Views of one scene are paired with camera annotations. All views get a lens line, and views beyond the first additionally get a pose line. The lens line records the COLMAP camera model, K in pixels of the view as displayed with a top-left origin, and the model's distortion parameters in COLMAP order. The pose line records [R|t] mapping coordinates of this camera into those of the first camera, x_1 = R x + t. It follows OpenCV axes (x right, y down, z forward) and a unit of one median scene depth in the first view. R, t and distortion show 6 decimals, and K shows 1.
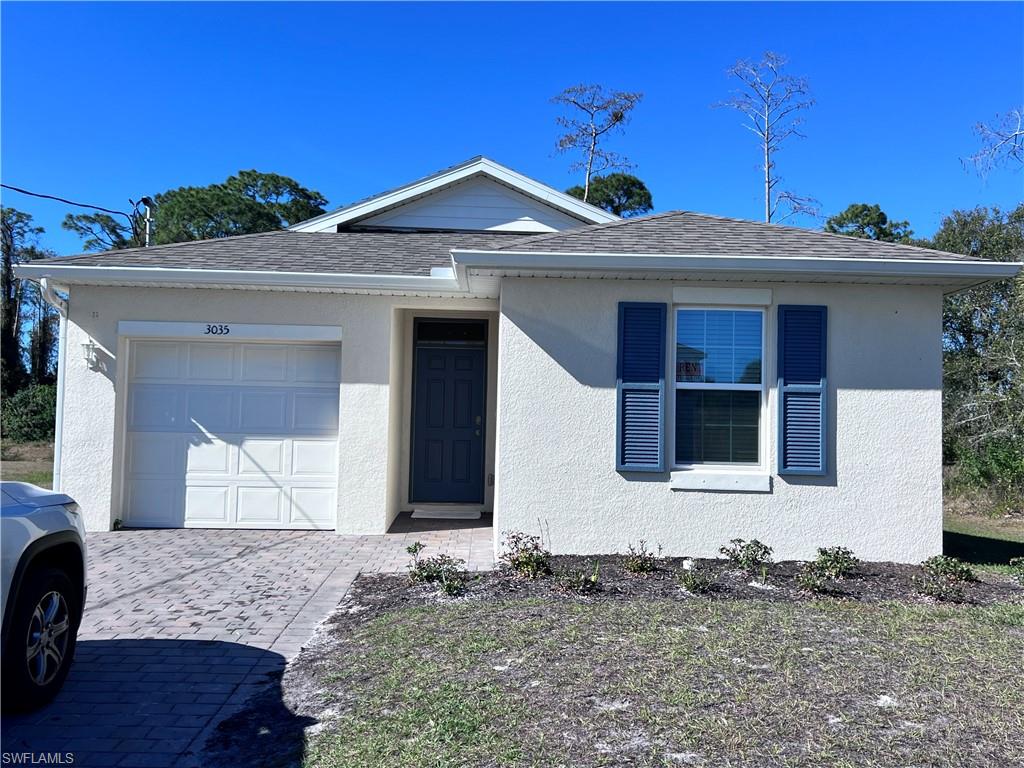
lens RADIAL K [[933.1, 0, 512.0], [0, 933.1, 384.0], [0, 0, 1]] dist [0.053707, -0.012382]
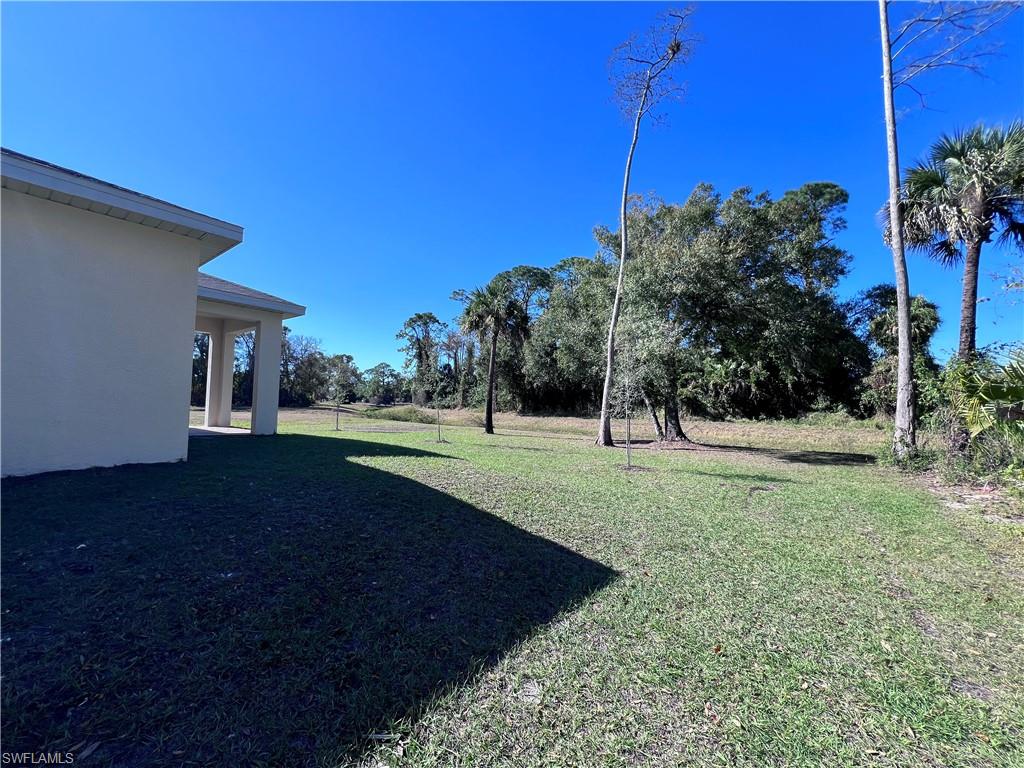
lens RADIAL K [[402.8, 0, 512.0], [0, 402.8, 384.0], [0, 0, 1]] dist [-0.000160, -0.000021]
pose [[0.769636, -0.042930, -0.637038, 0.912482], [0.038715, 0.999039, -0.020552, 0.184971], [0.637308, -0.008845, 0.770558, 2.374381]]
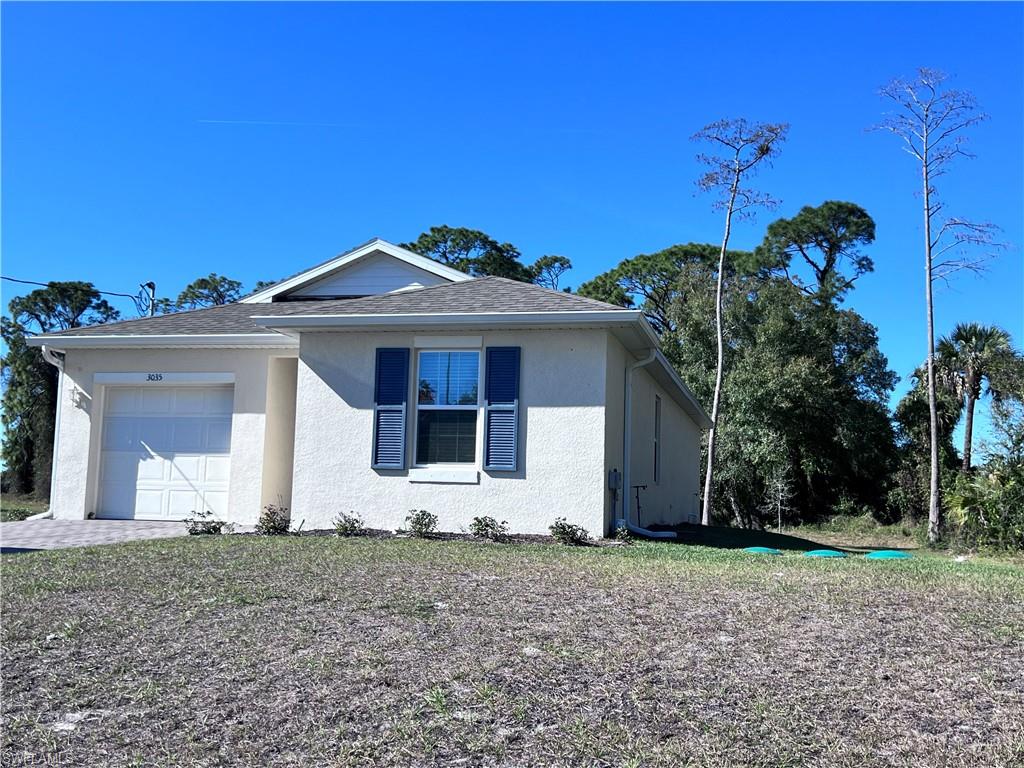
lens RADIAL K [[1091.4, 0, 512.0], [0, 1091.4, 384.0], [0, 0, 1]] dist [0.190631, -0.511644]
pose [[0.963162, -0.024419, -0.267811, 0.645740], [0.007704, 0.997966, -0.063286, 0.061542], [0.268811, 0.058892, 0.961391, -0.451135]]
